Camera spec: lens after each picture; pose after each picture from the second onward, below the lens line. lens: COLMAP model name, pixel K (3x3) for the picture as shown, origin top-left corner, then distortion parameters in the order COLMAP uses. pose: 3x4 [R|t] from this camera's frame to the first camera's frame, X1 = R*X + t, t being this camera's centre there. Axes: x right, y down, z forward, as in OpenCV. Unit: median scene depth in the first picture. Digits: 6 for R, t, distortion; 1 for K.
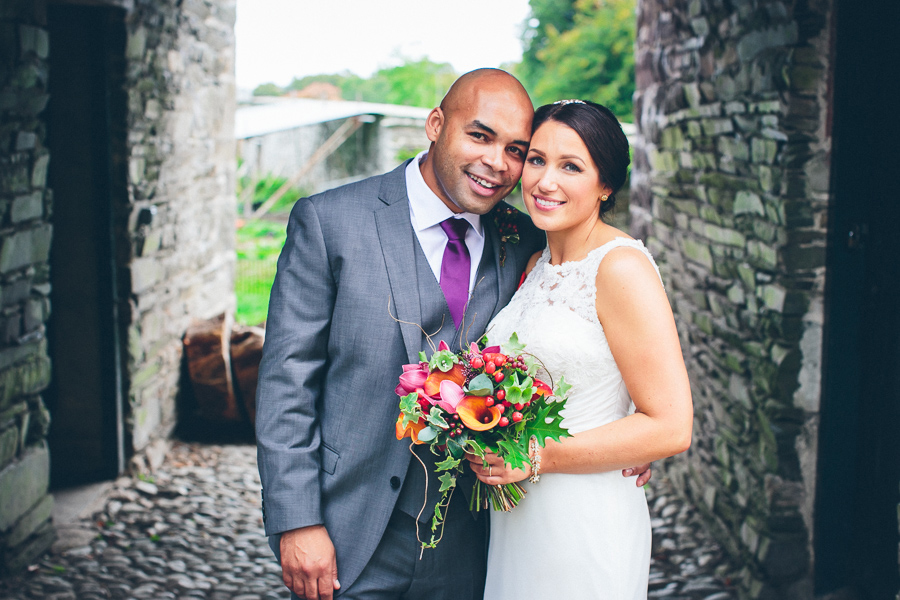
lens RADIAL K [[1379.6, 0, 450.0], [0, 1379.6, 300.0], [0, 0, 1]] dist [-0.172778, 0.244326]
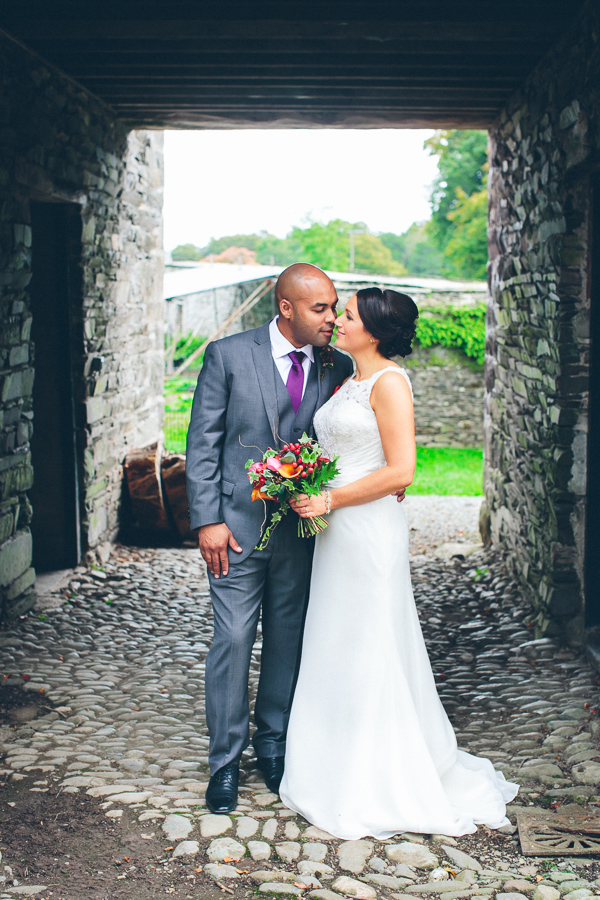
lens RADIAL K [[1379.6, 0, 300.0], [0, 1379.6, 450.0], [0, 0, 1]] dist [-0.172778, 0.244326]
pose [[0.998727, -0.006482, -0.050029, 0.038498], [0.006161, 0.999960, -0.006550, 0.034307], [0.050069, 0.006233, 0.998726, -0.330212]]
